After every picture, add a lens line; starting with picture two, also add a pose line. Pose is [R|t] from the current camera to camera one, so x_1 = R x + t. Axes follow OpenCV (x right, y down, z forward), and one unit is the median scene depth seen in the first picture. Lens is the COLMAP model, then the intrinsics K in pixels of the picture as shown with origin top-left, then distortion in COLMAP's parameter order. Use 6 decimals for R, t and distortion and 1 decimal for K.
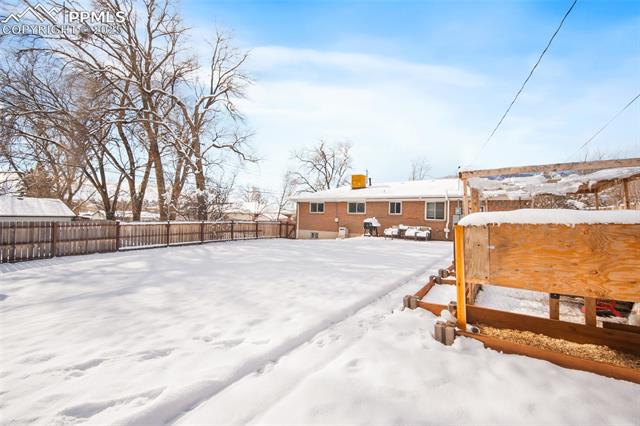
lens RADIAL K [[258.3, 0, 319.3], [0, 258.3, 206.4], [0, 0, 1]] dist [-0.000514, -0.000212]
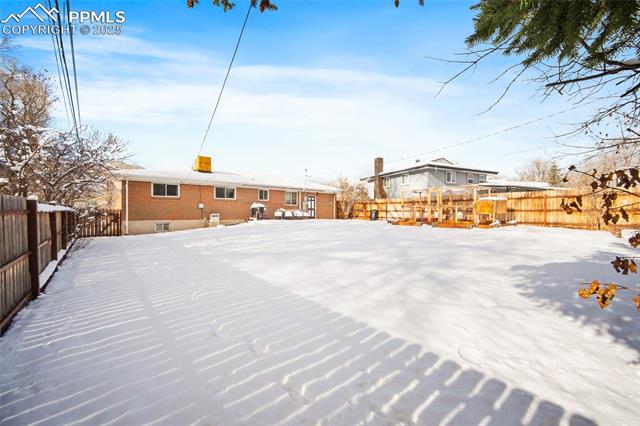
lens RADIAL K [[250.0, 0, 317.2], [0, 250.0, 210.0], [0, 0, 1]] dist [-0.000205, -0.000064]
pose [[0.305613, -0.014686, 0.952043, -0.710213], [-0.032400, 0.999142, 0.025813, 0.037069], [-0.951605, -0.038735, 0.304874, 0.427701]]
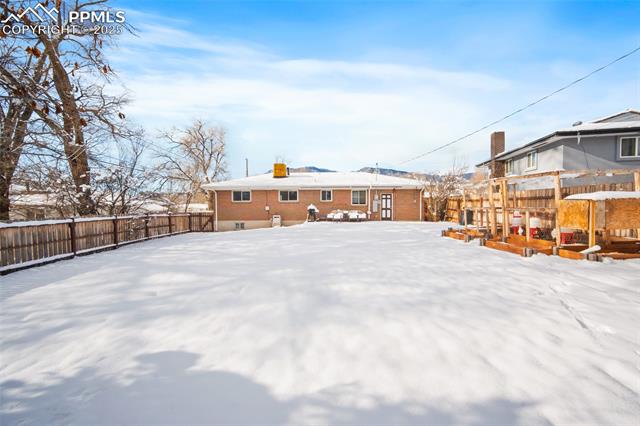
lens RADIAL K [[250.0, 0, 317.2], [0, 250.0, 210.0], [0, 0, 1]] dist [-0.000205, -0.000064]
pose [[0.820606, -0.039750, 0.570111, -0.374529], [0.007137, 0.998213, 0.059326, 0.003803], [-0.571450, -0.044614, 0.819423, 0.115866]]
